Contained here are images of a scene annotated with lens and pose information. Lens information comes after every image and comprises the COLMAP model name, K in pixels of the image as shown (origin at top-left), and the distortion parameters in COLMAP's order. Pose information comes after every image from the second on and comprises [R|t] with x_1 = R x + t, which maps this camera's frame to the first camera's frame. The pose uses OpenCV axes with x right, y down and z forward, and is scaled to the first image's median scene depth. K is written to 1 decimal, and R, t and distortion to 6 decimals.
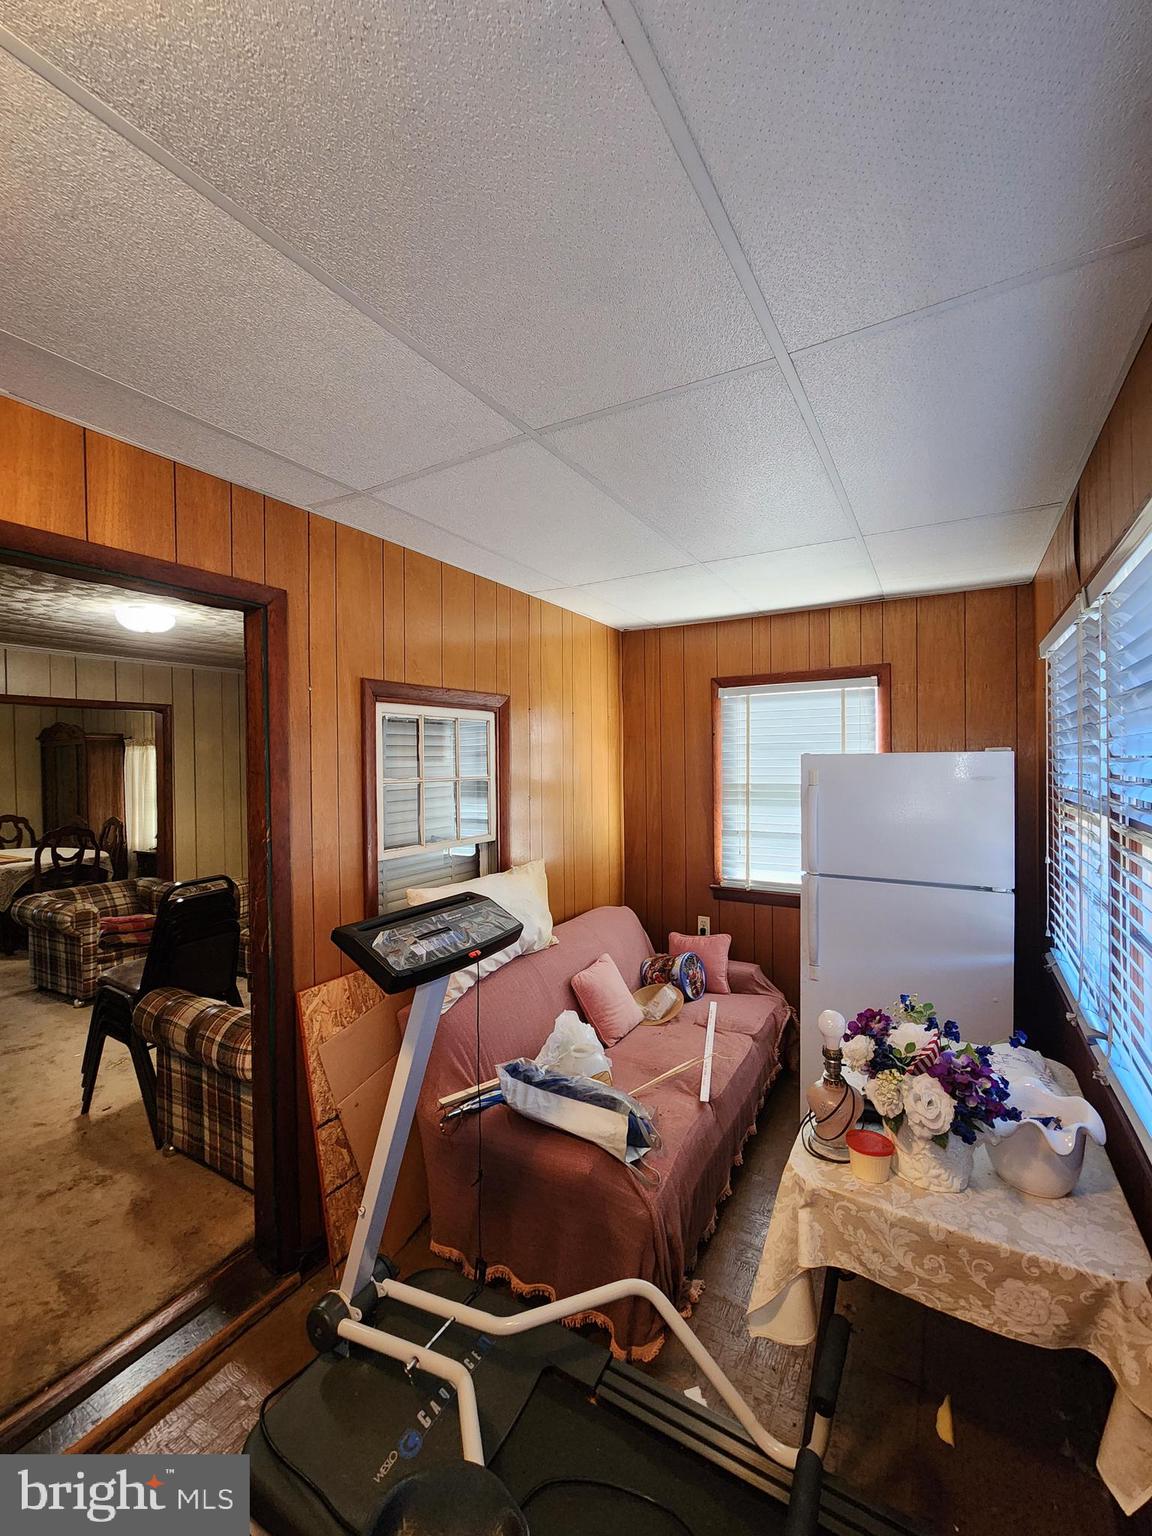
lens RADIAL K [[631.8, 0, 574.9], [0, 631.8, 770.3], [0, 0, 1]] dist [-0.002302, 0.002339]
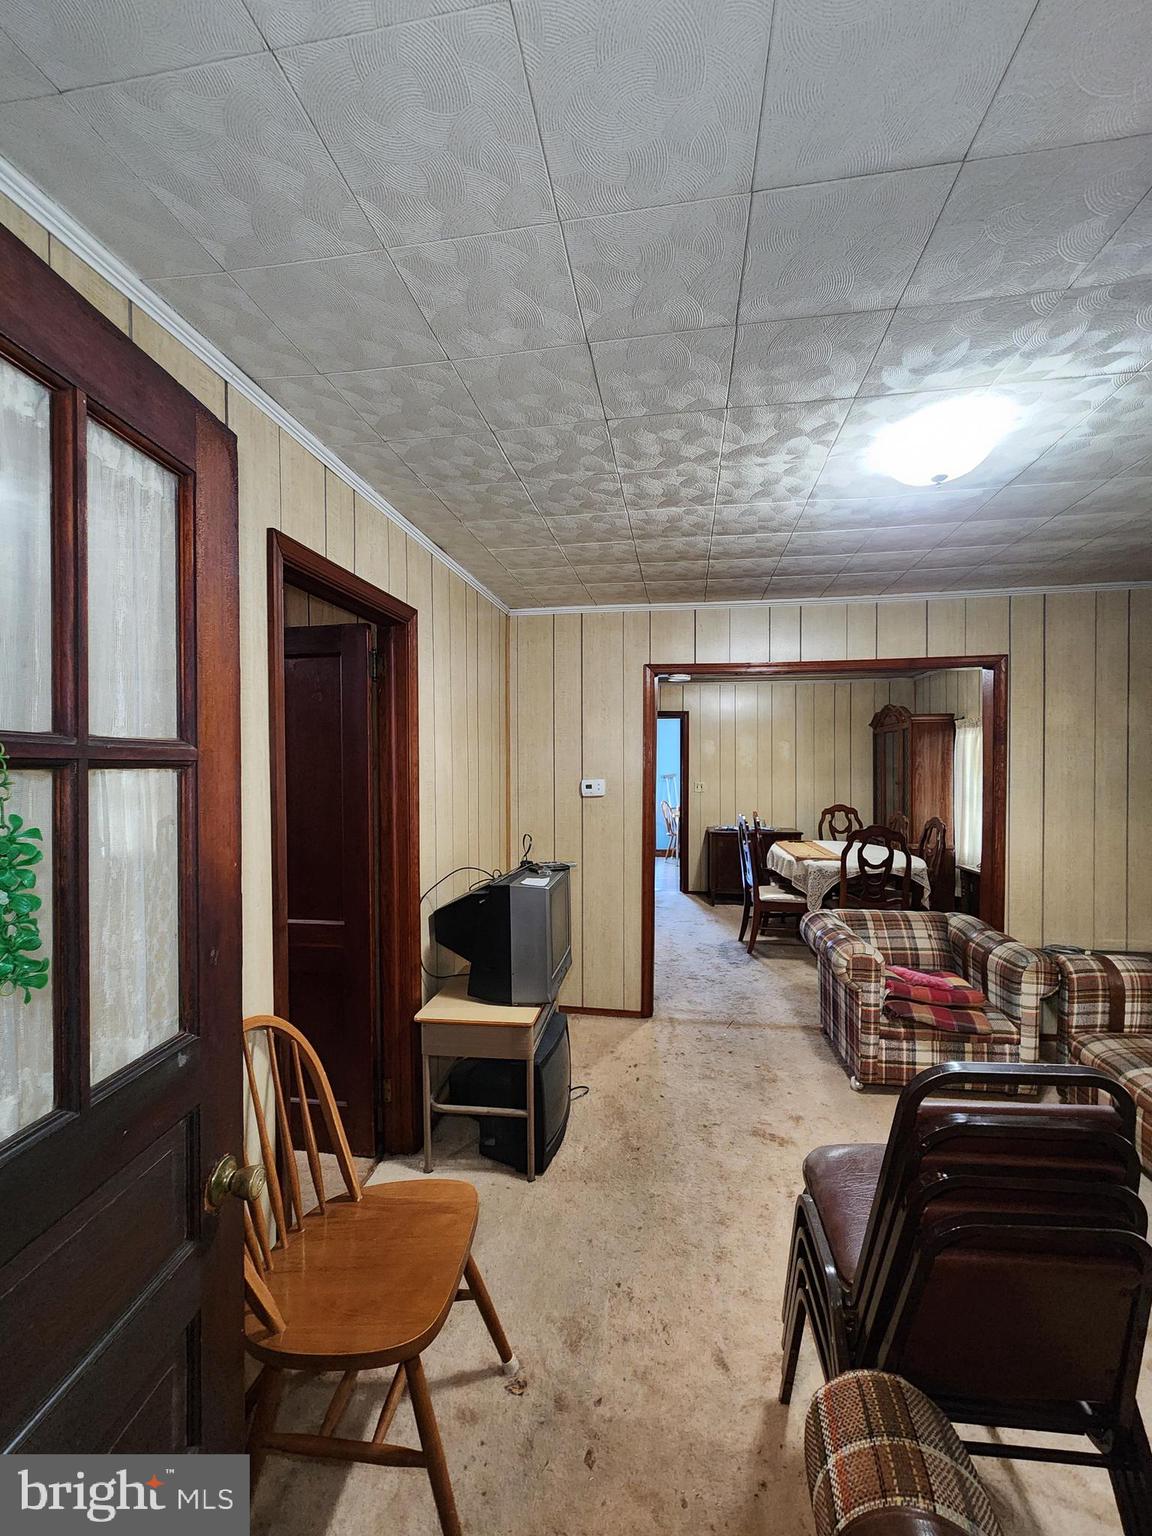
lens RADIAL K [[631.8, 0, 580.3], [0, 631.8, 768.1], [0, 0, 1]] dist [-0.002302, 0.002339]
pose [[0.373423, 0.019890, -0.927448, -0.210034], [-0.014908, 0.999770, 0.015439, 0.008927], [0.927541, 0.008061, 0.373634, 0.370358]]
